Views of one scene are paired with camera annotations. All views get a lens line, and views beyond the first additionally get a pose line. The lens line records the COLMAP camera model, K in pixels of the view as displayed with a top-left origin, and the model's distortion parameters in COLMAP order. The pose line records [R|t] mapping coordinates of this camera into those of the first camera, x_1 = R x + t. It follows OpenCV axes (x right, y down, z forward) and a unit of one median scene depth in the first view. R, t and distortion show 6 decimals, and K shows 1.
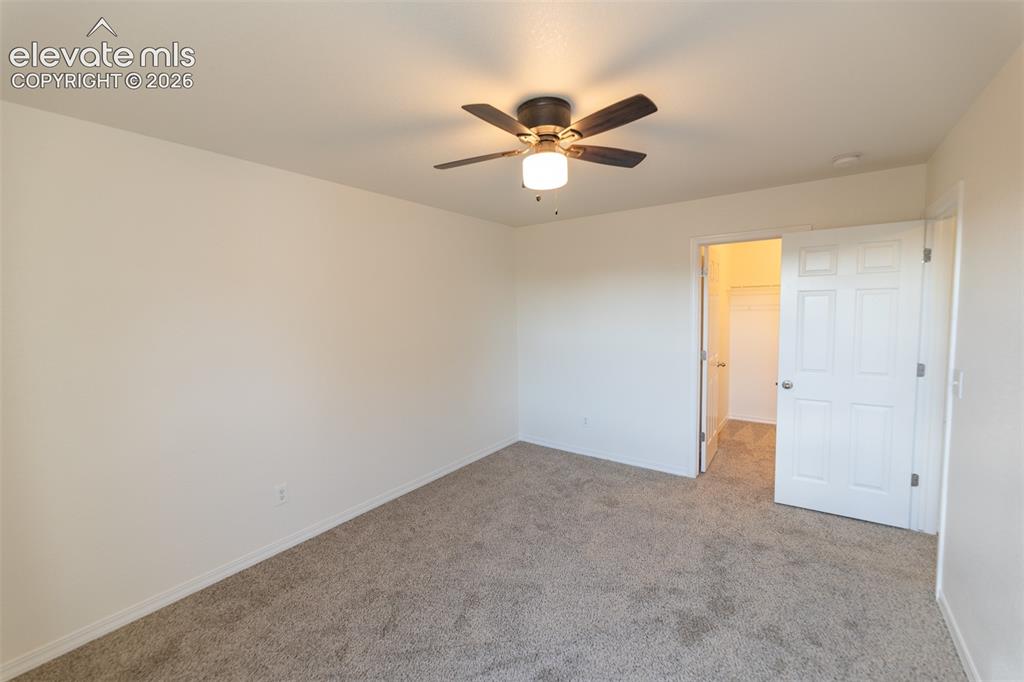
lens RADIAL K [[410.6, 0, 513.4], [0, 410.6, 339.6], [0, 0, 1]] dist [-0.001047, -0.000474]
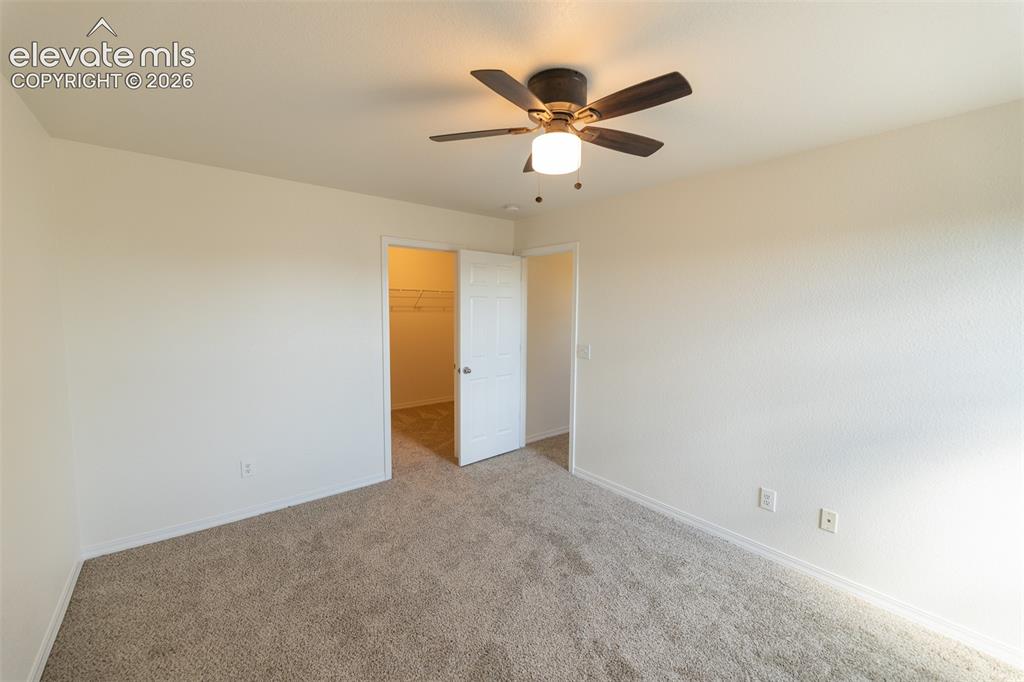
lens RADIAL K [[410.6, 0, 512.2], [0, 410.6, 339.7], [0, 0, 1]] dist [-0.001047, -0.000474]
pose [[0.262249, -0.063286, 0.962923, -0.532918], [0.060468, 0.996964, 0.049055, -0.038385], [-0.963104, 0.045361, 0.265279, 0.553088]]
